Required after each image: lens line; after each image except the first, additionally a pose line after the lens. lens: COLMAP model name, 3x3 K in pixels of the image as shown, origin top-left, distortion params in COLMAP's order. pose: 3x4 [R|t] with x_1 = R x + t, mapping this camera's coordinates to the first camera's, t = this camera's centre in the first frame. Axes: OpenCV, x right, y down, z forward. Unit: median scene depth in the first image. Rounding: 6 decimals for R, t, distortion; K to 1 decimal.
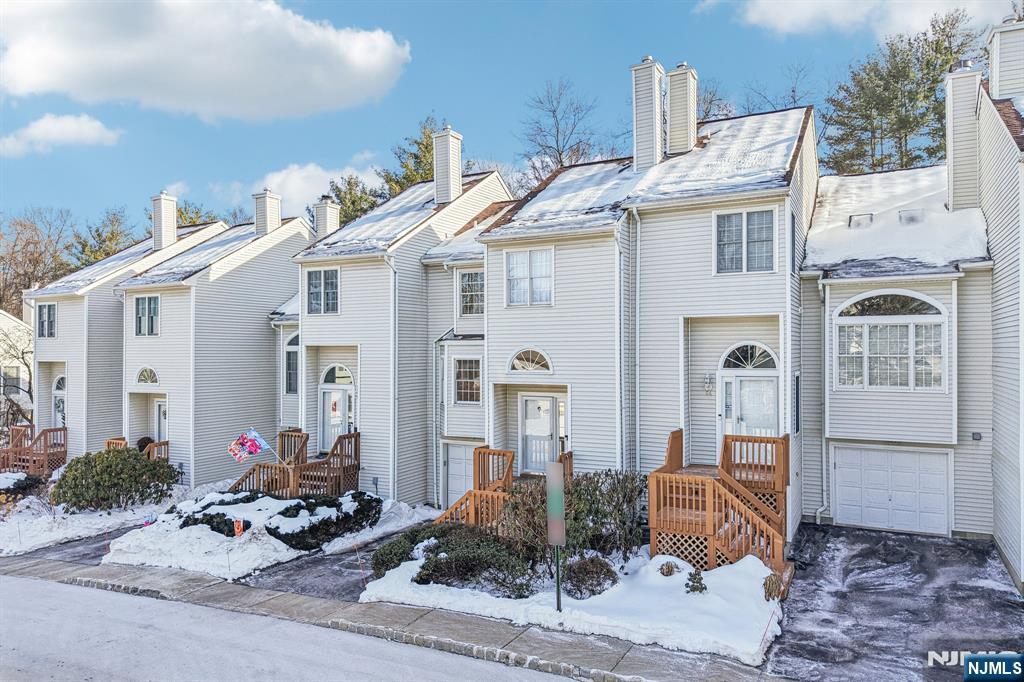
lens RADIAL K [[697.4, 0, 507.2], [0, 697.4, 350.9], [0, 0, 1]] dist [0.002463, 0.000023]
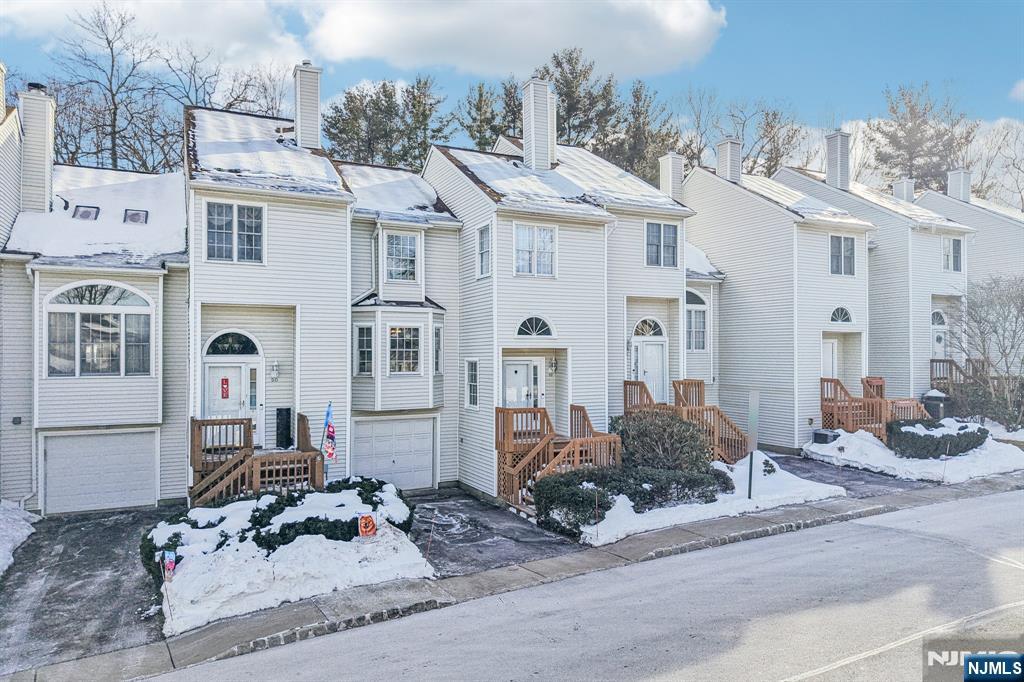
lens RADIAL K [[693.0, 0, 517.5], [0, 693.0, 355.6], [0, 0, 1]] dist [0.026995, -0.034180]
pose [[0.576763, -0.001246, 0.816910, -0.924224], [-0.001217, 0.999996, 0.002385, 0.060670], [-0.816910, -0.002370, 0.576760, 0.411061]]
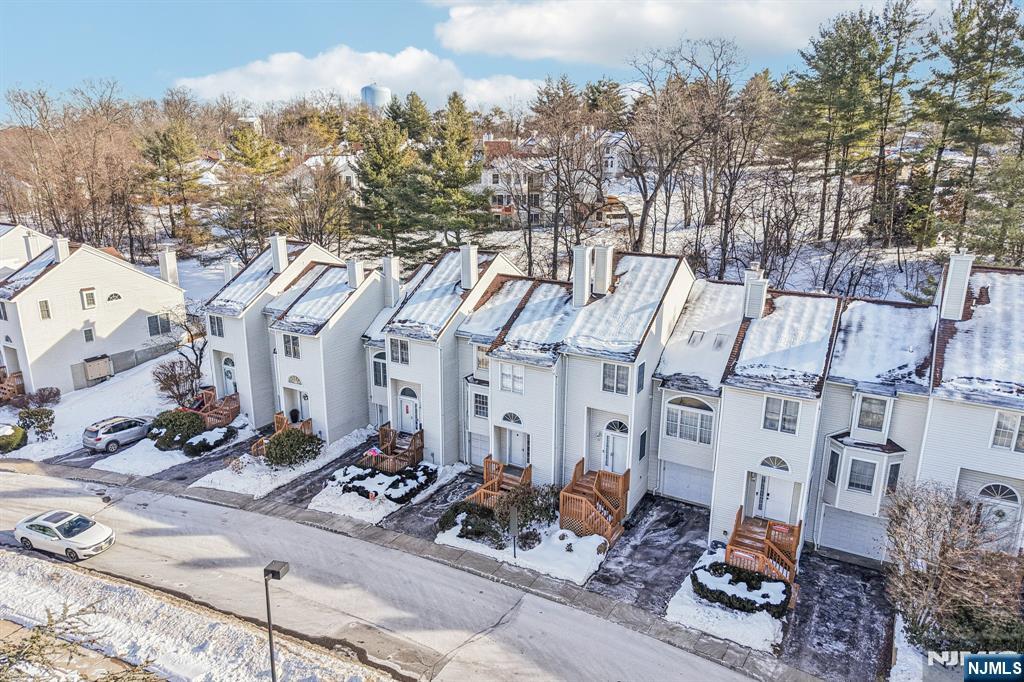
lens RADIAL K [[696.6, 0, 504.1], [0, 696.6, 344.9], [0, 0, 1]] dist [0.052112, -0.065219]
pose [[0.999377, 0.013461, -0.032633, 0.076311], [-0.003811, 0.960179, 0.279360, -0.779661], [0.035094, -0.279062, 0.959632, -0.892543]]
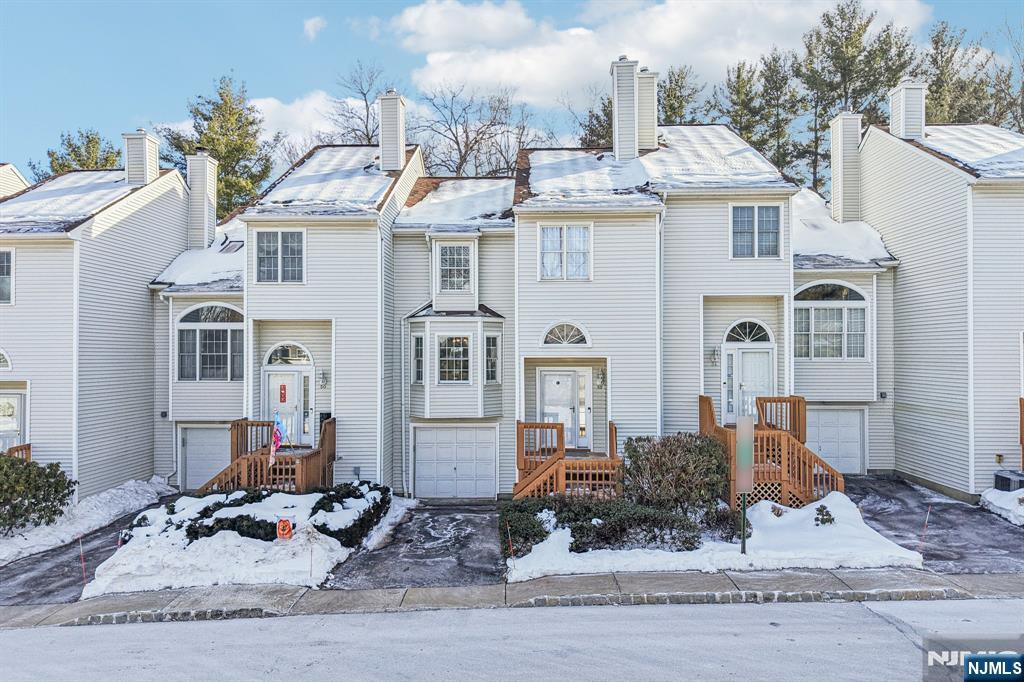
lens RADIAL K [[694.9, 0, 510.7], [0, 694.9, 357.3], [0, 0, 1]] dist [0.004807, -0.000572]
pose [[0.896198, -0.000144, 0.443653, -0.510925], [-0.001531, 0.999993, 0.003417, 0.046550], [-0.443651, -0.003742, 0.896192, 0.139361]]
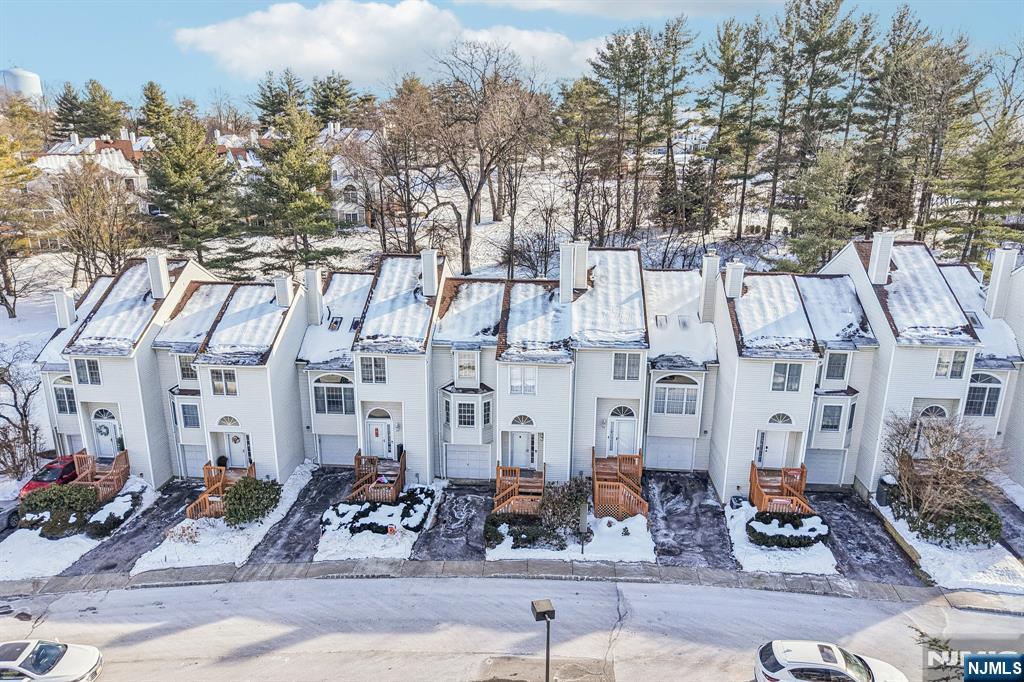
lens RADIAL K [[696.4, 0, 508.1], [0, 696.4, 352.4], [0, 0, 1]] dist [0.030936, -0.031023]
pose [[0.916065, -0.107826, 0.386262, -0.781981], [-0.009081, 0.957351, 0.288785, -0.776589], [-0.400927, -0.268053, 0.876016, -0.688731]]
